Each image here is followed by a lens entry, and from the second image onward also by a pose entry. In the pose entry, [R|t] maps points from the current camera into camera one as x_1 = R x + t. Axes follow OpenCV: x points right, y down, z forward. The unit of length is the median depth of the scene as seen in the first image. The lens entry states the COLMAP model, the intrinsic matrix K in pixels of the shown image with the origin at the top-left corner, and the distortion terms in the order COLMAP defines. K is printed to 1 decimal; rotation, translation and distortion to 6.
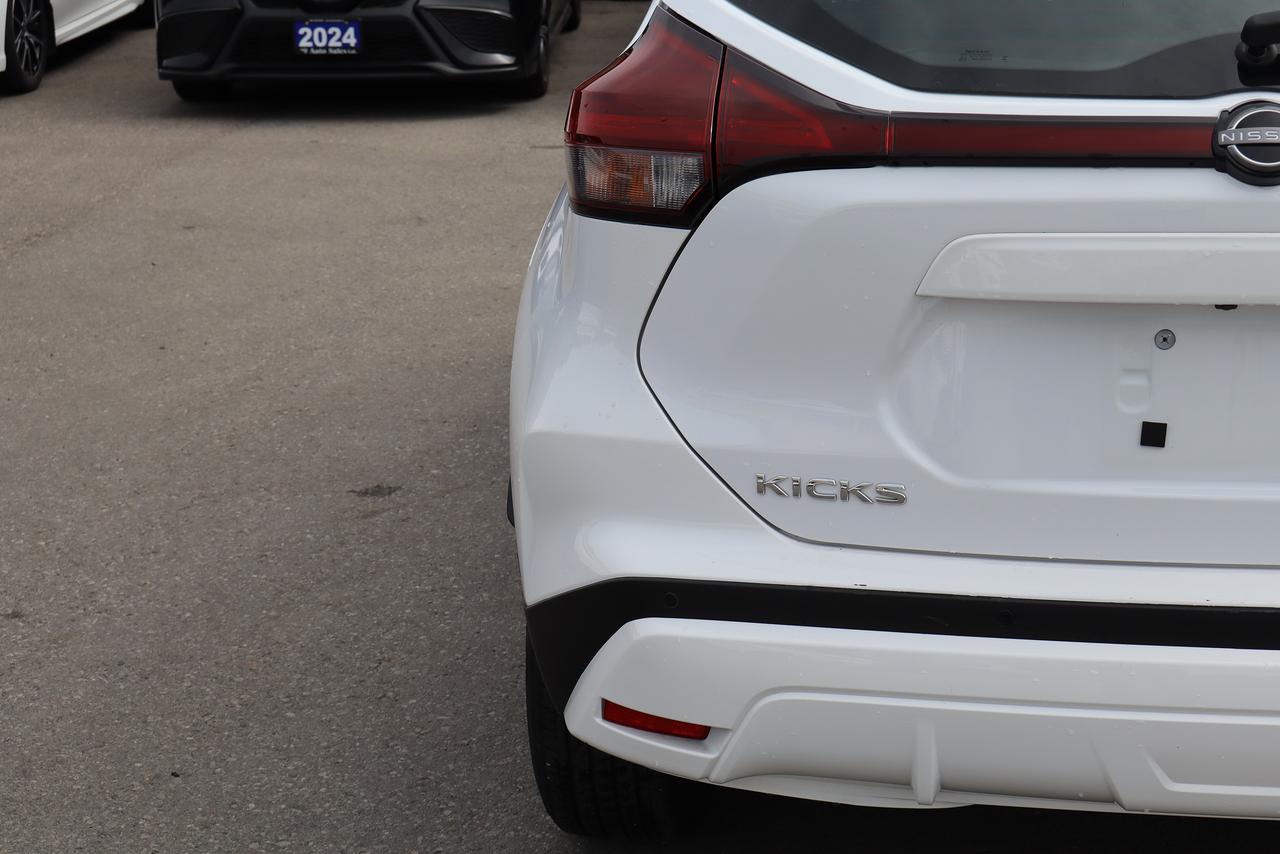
lens RADIAL K [[2319.0, 0, 637.0], [0, 2319.0, 426.2], [0, 0, 1]] dist [0.014950, 0.000000]
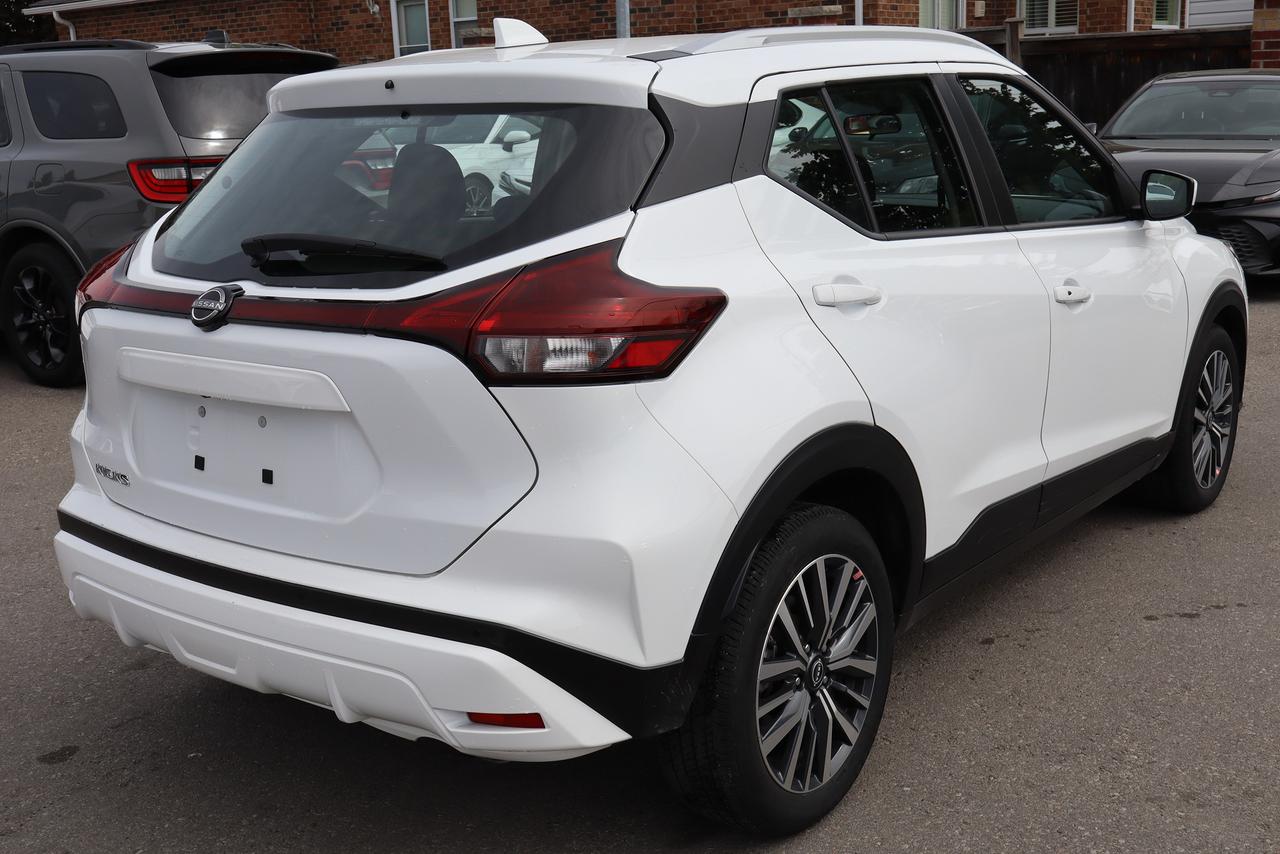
lens RADIAL K [[1463.7, 0, 634.5], [0, 1463.7, 433.4], [0, 0, 1]] dist [0.006087, 0.000000]
pose [[0.873879, 0.105732, -0.474507, 0.999501], [-0.116743, 0.993142, 0.006296, -0.062576], [0.471918, 0.049894, 0.880229, 0.132239]]
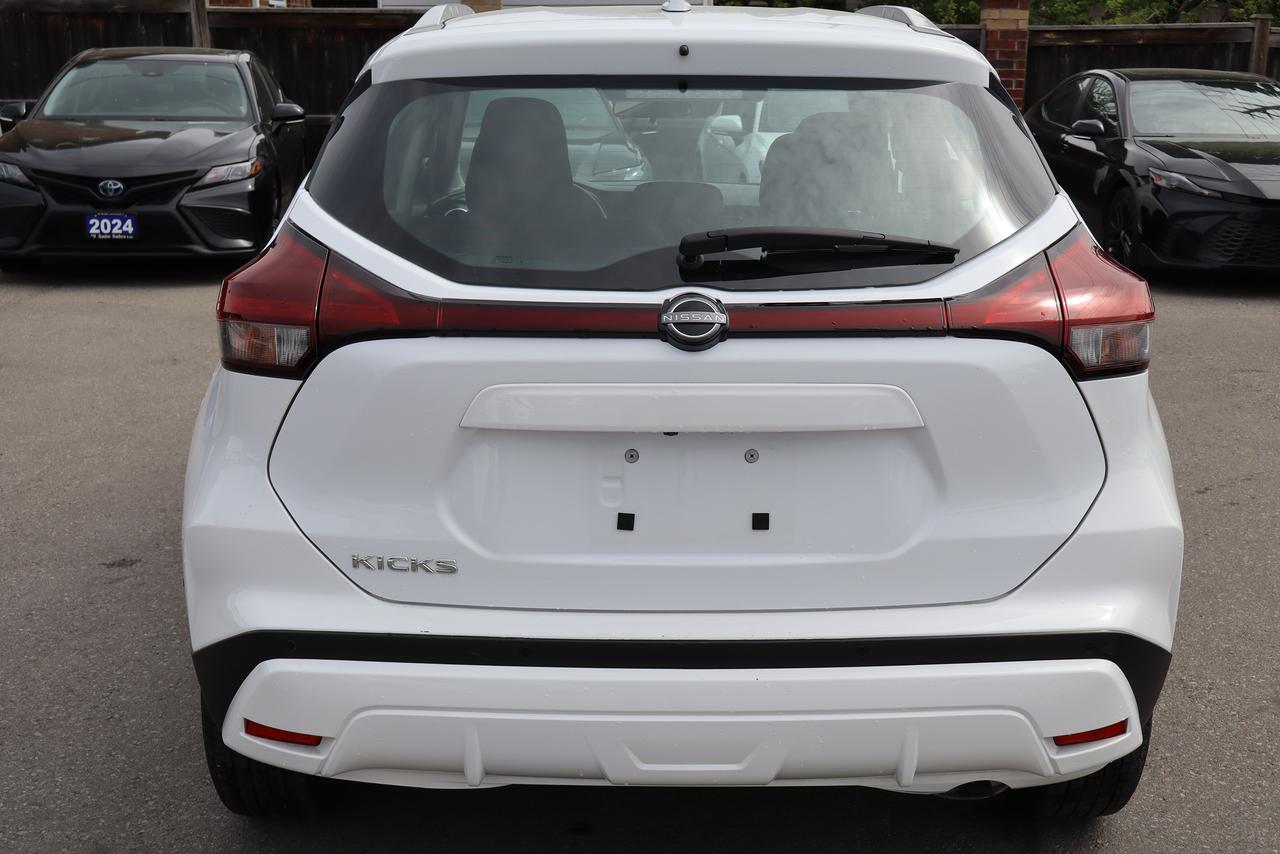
lens RADIAL K [[1650.2, 0, 634.5], [0, 1650.2, 423.6], [0, 0, 1]] dist [0.008131, 0.000000]
pose [[0.986395, -0.007582, 0.164219, 0.055459], [0.015432, 0.998795, -0.046581, -0.008813], [-0.163668, 0.048481, 0.985324, -0.016853]]
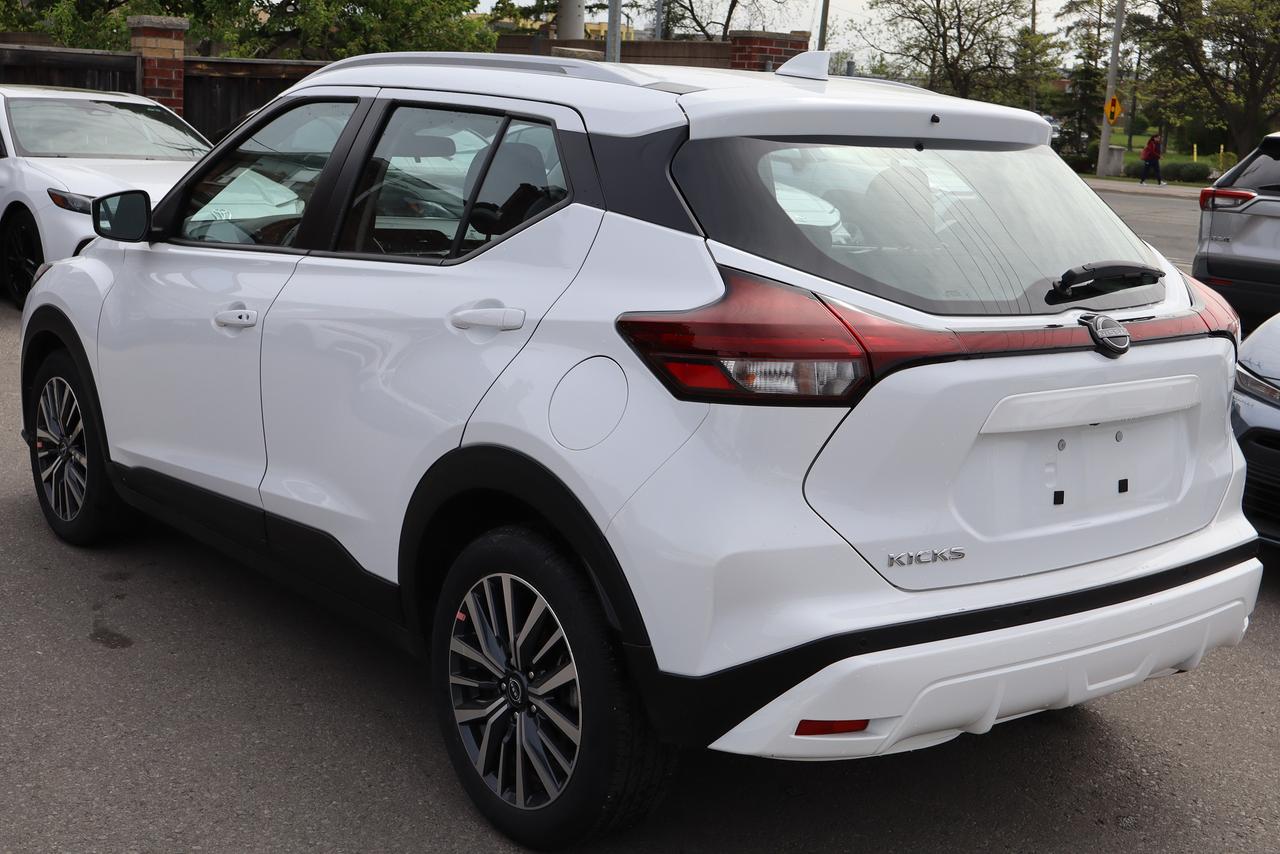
lens RADIAL K [[1650.2, 0, 638.5], [0, 1650.2, 434.5], [0, 0, 1]] dist [0.008131, 0.000000]
pose [[0.675867, -0.090797, 0.731409, -0.879347], [0.135050, 0.990837, -0.001791, -0.081895], [-0.724545, 0.099987, 0.681936, 0.328116]]
